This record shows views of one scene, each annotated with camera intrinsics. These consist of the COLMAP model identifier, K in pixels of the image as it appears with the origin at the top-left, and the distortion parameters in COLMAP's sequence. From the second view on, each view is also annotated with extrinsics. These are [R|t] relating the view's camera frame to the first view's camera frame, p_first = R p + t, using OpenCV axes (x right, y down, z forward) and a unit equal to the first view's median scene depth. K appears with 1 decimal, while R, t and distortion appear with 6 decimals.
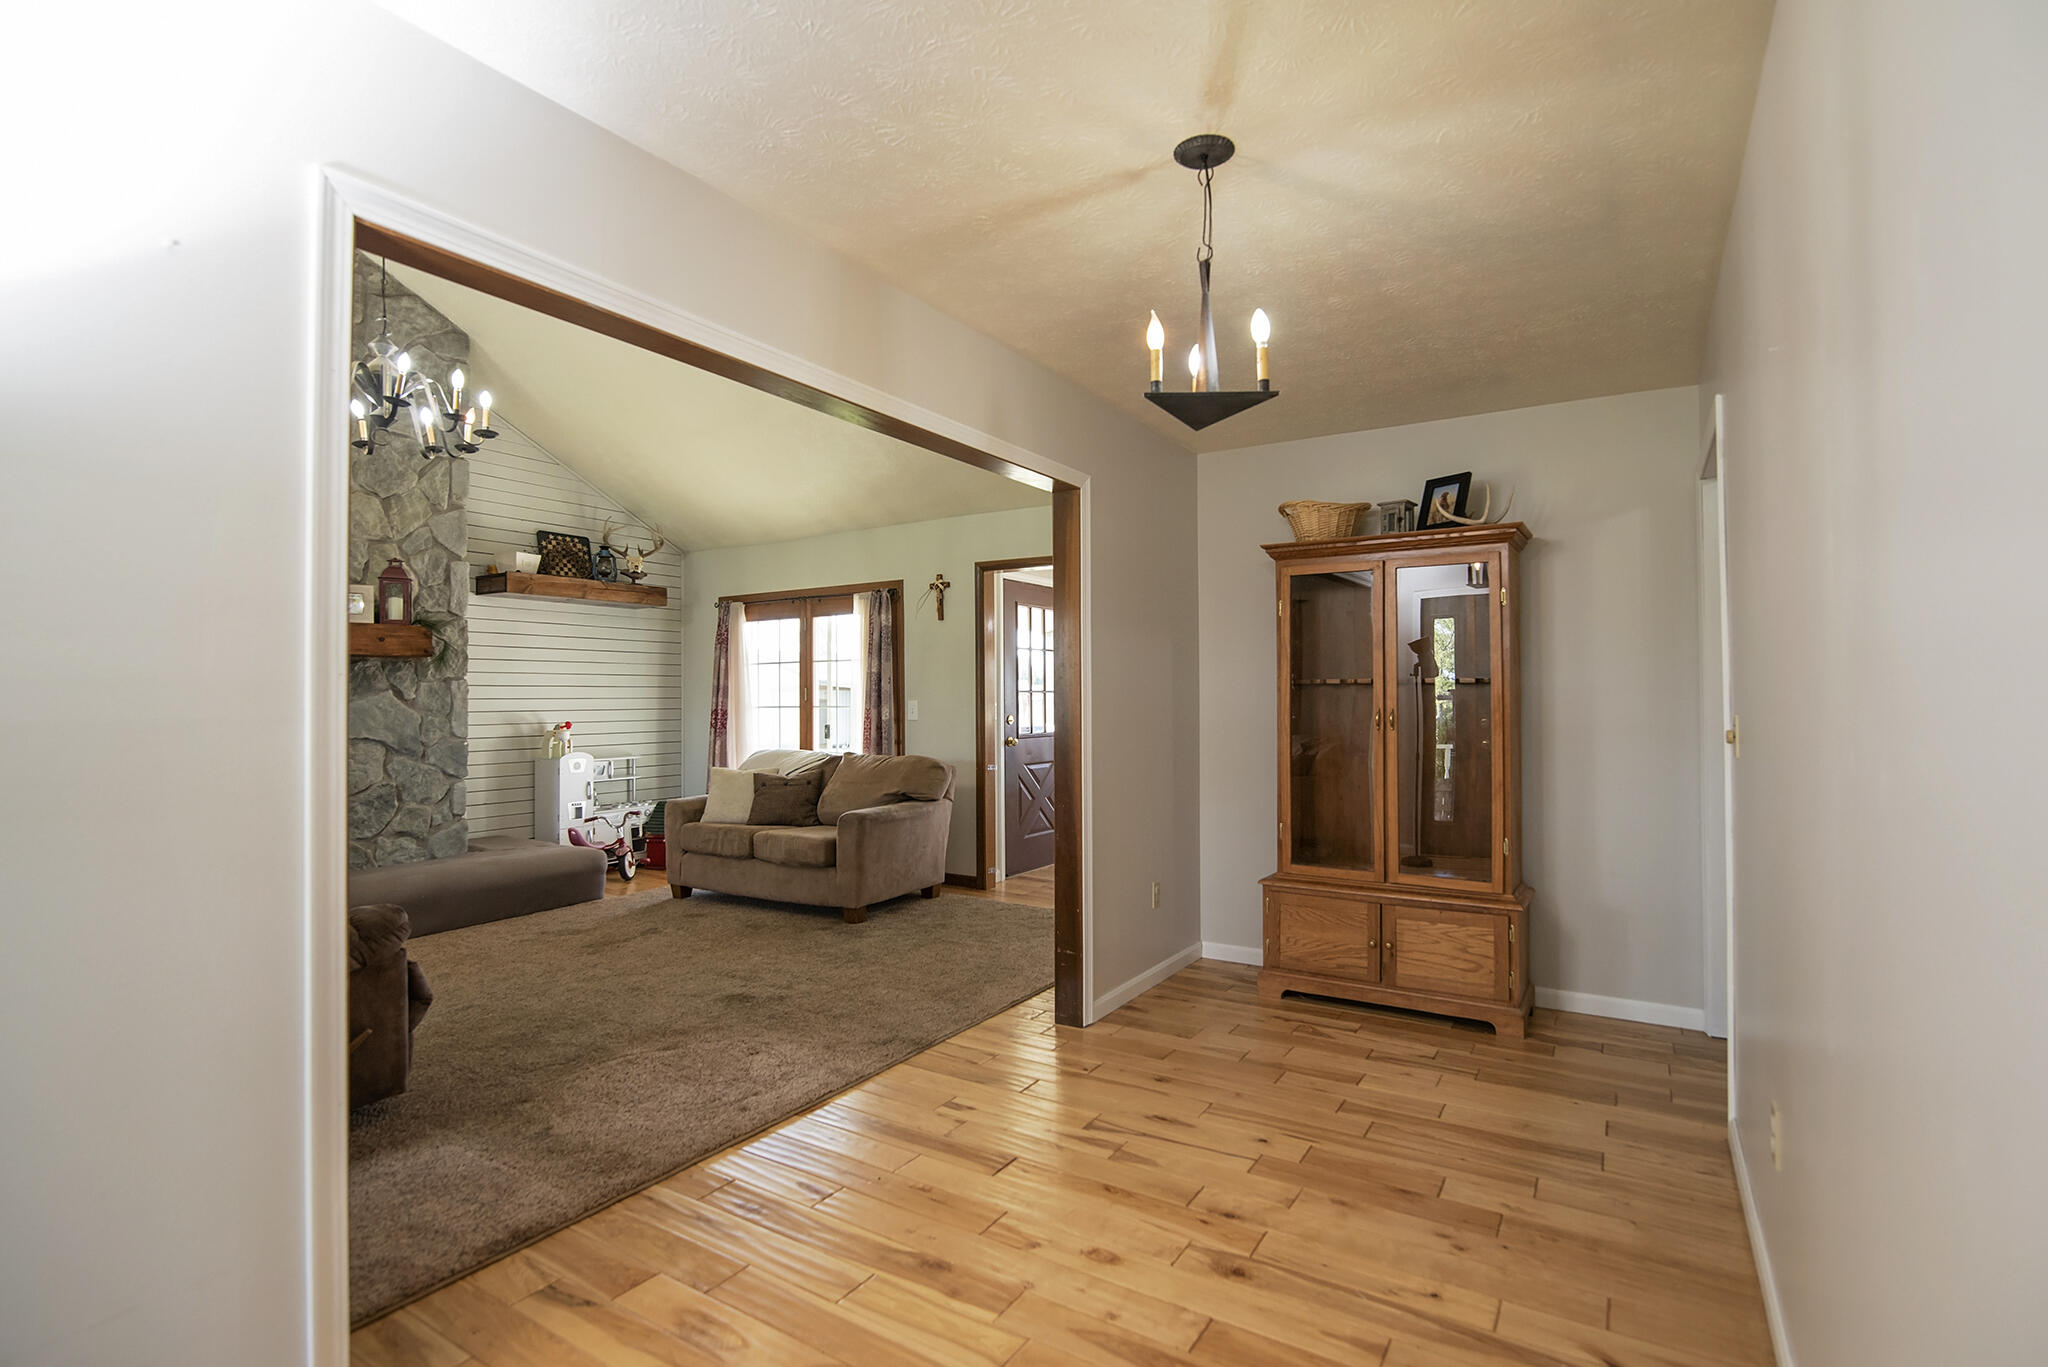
lens RADIAL K [[941.8, 0, 1024.0], [0, 941.8, 683.5], [0, 0, 1]] dist [-0.021373, 0.000181]
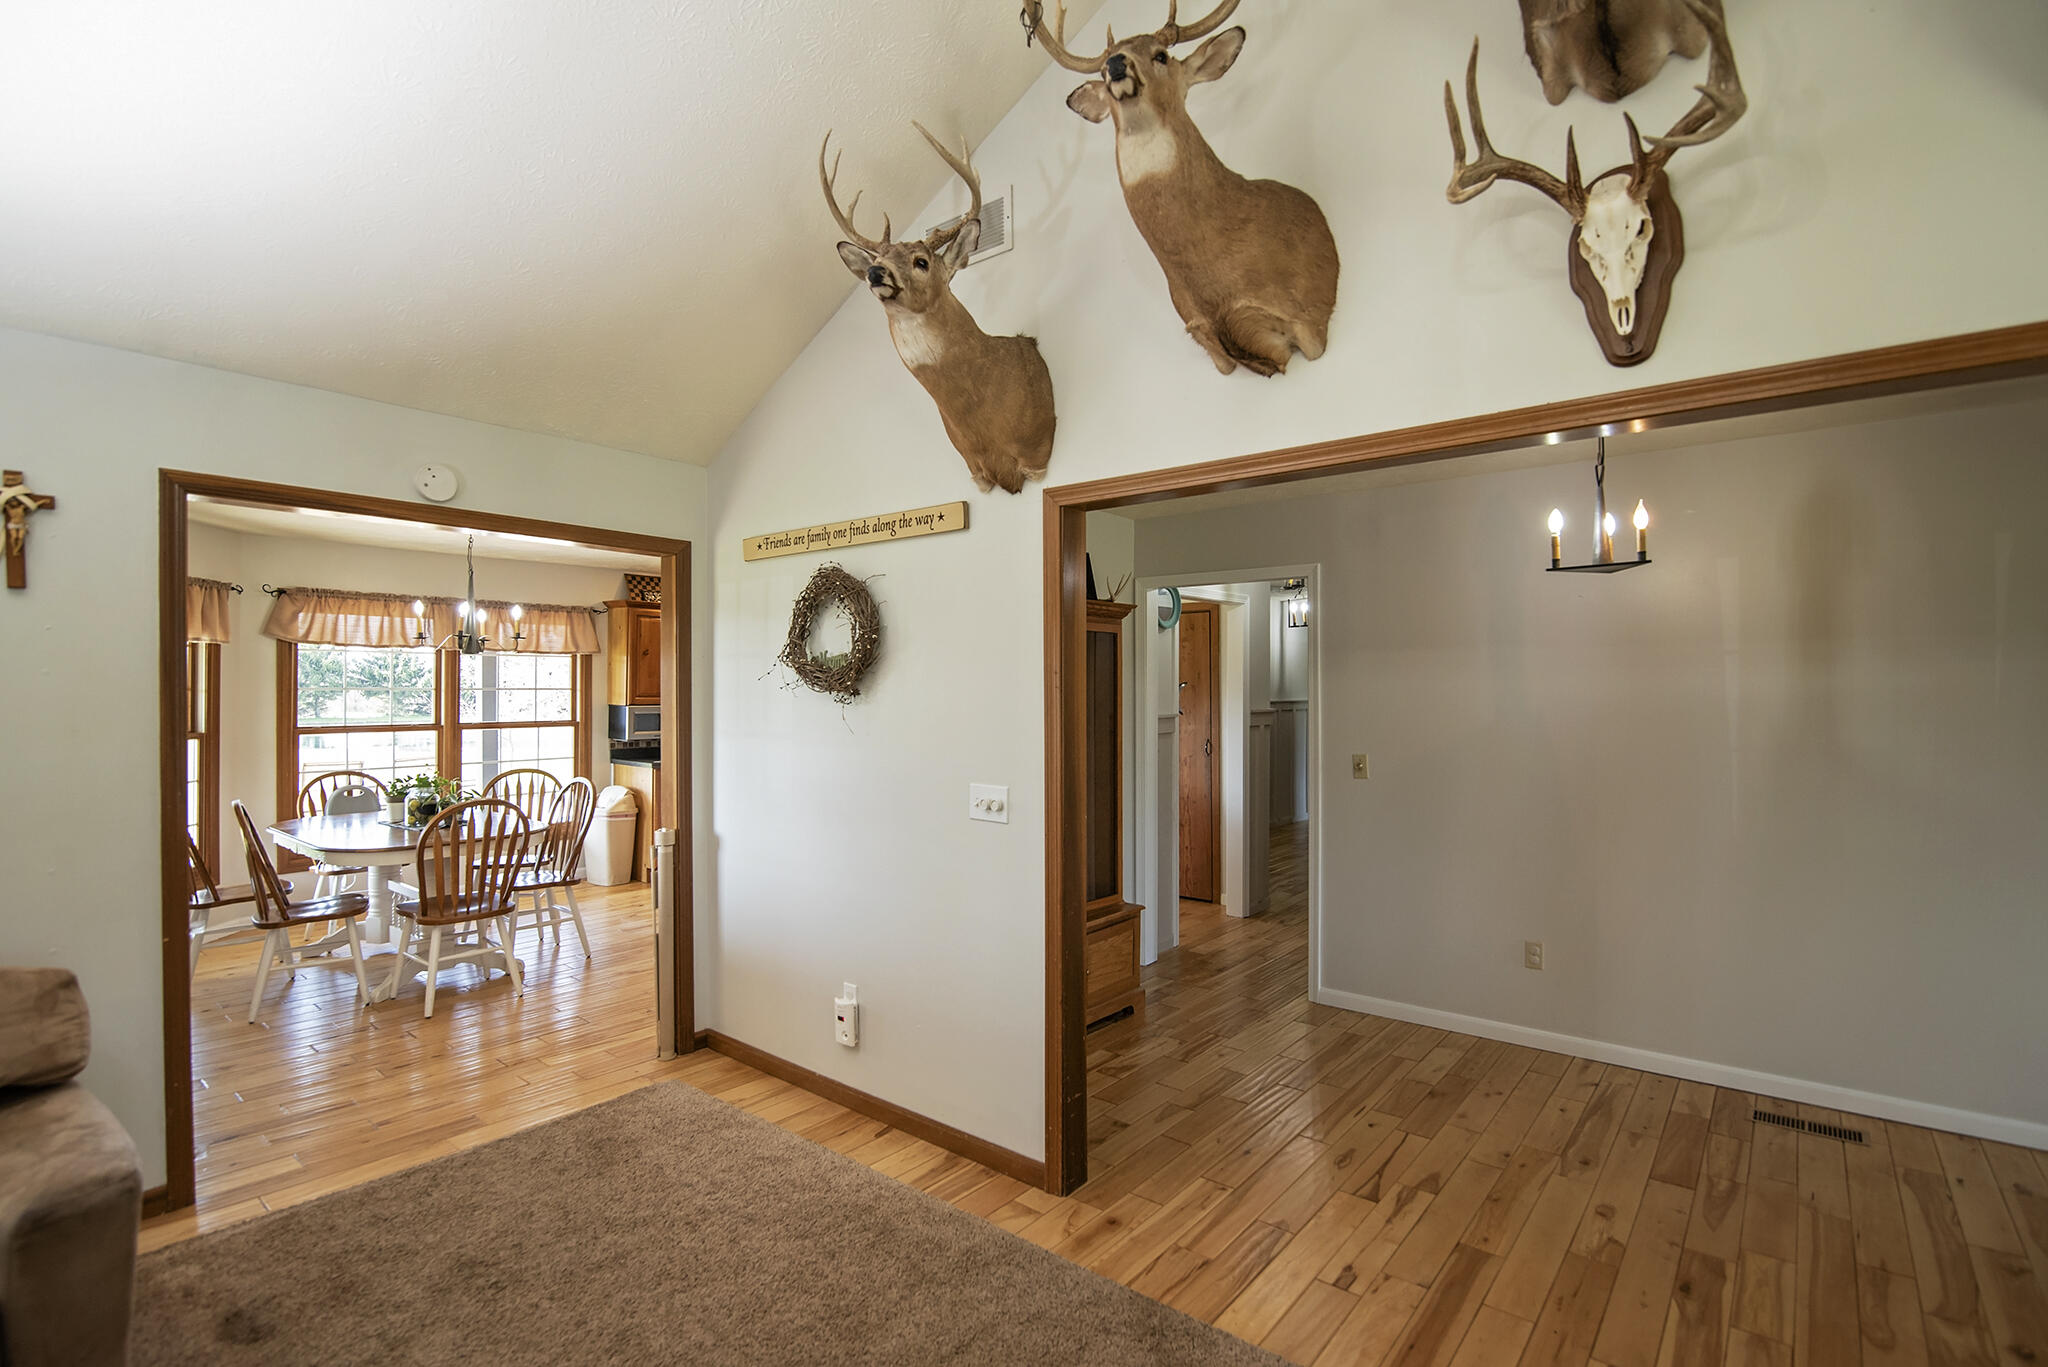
lens RADIAL K [[941.8, 0, 1024.0], [0, 941.8, 683.5], [0, 0, 1]] dist [-0.021373, 0.000181]
pose [[0.117575, 0.013141, 0.992977, -1.084896], [-0.017395, 0.999786, -0.011171, -0.078400], [-0.992912, -0.015959, 0.117778, 1.380554]]
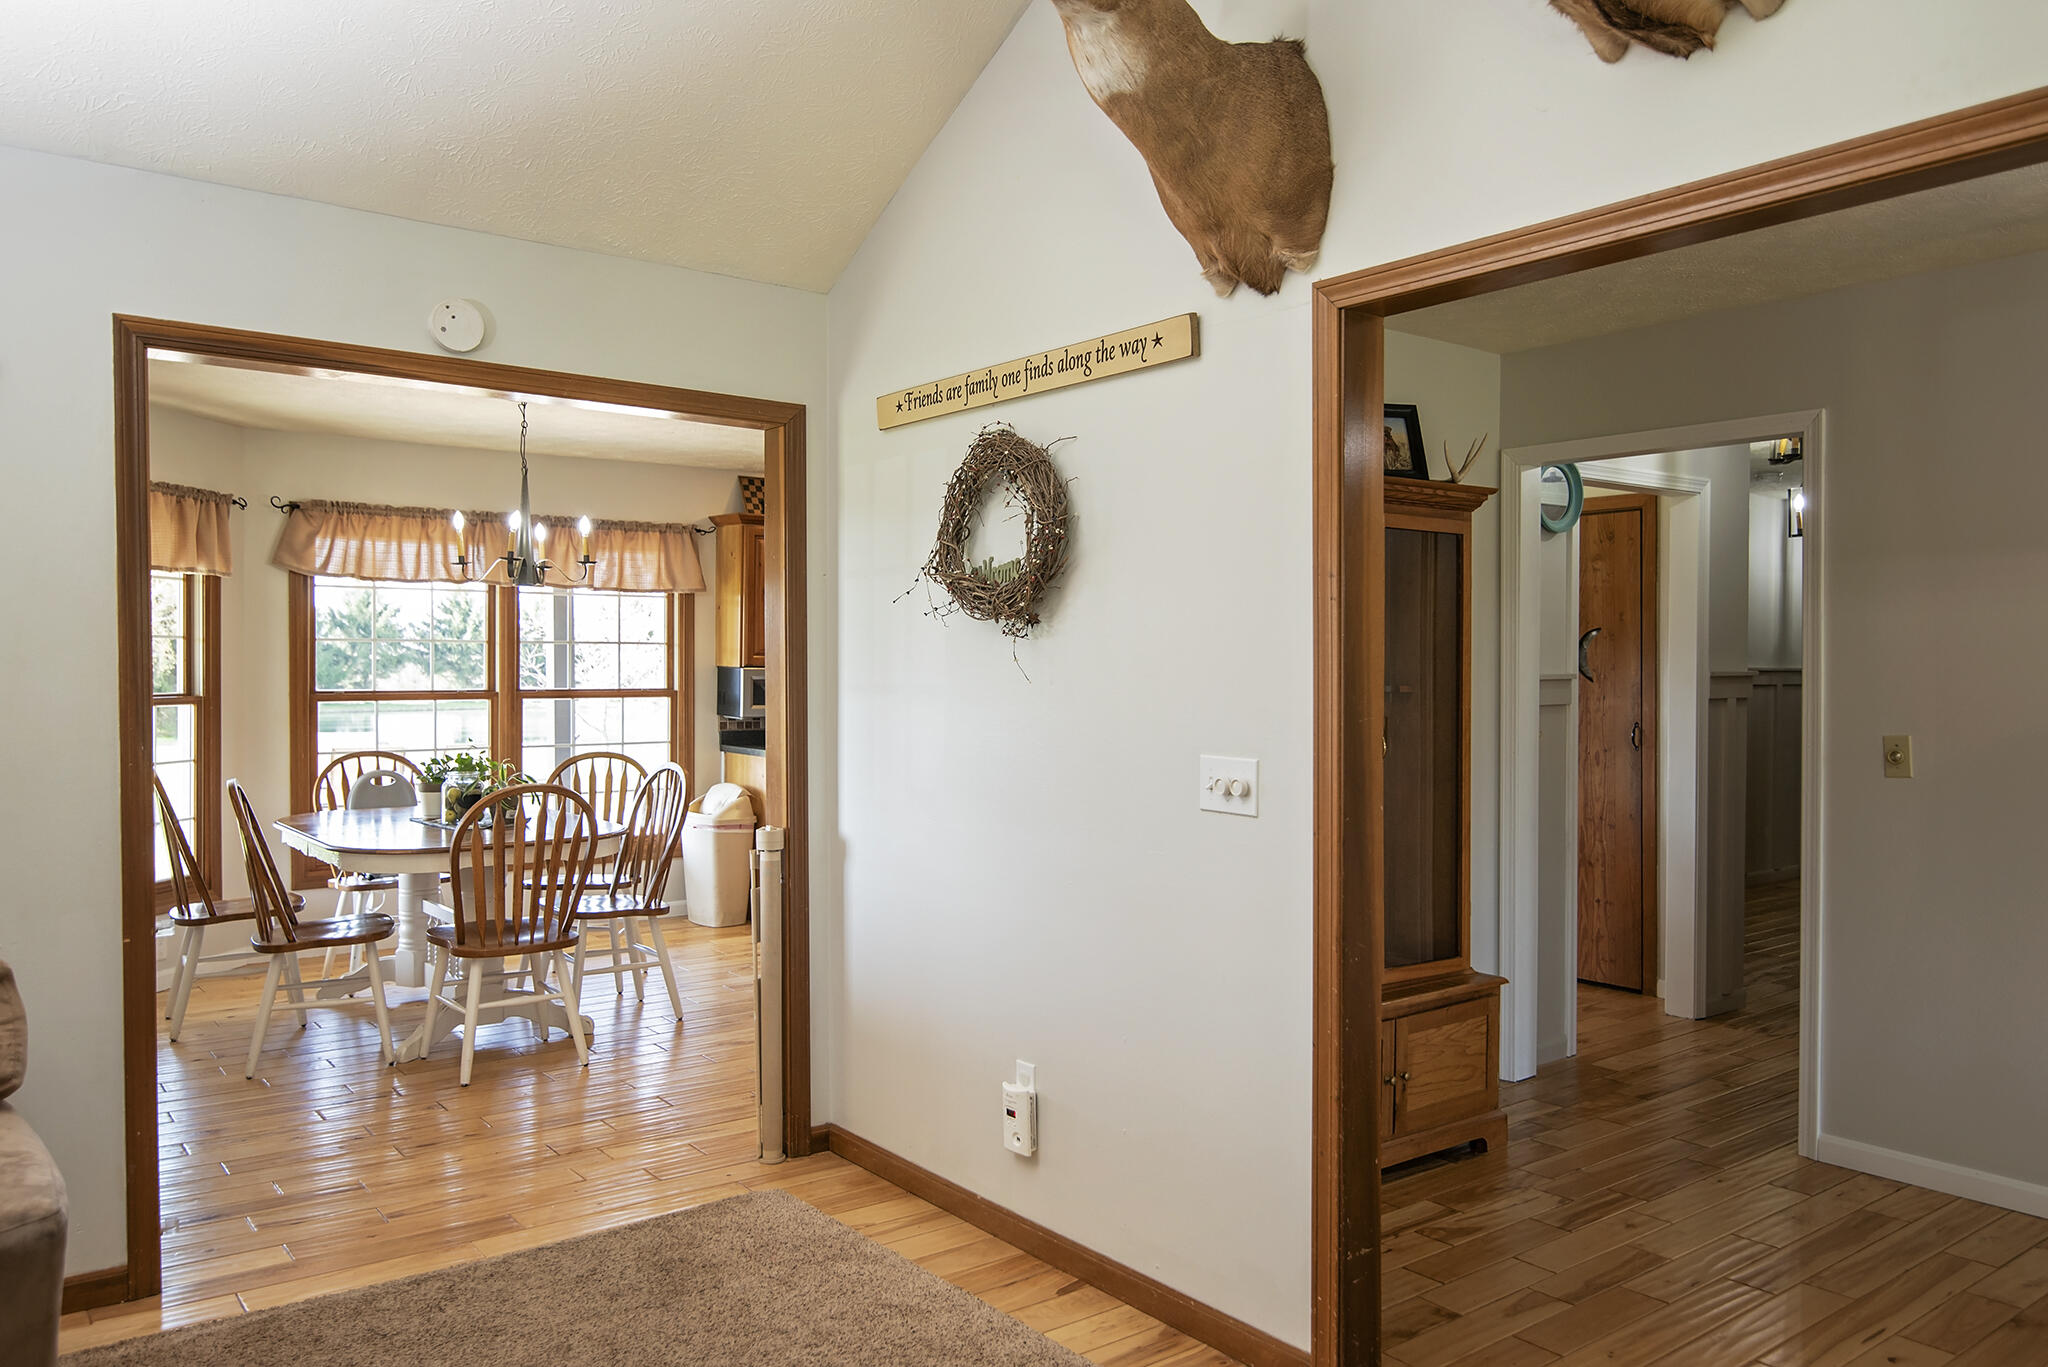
lens RADIAL K [[1459.8, 0, 1024.0], [0, 1459.8, 683.5], [0, 0, 1]] dist [-0.004741, -0.001216]
pose [[0.337031, -0.003089, 0.941488, -1.072233], [-0.021642, 0.999705, 0.011027, -0.031516], [-0.941245, -0.024092, 0.336865, 1.322782]]
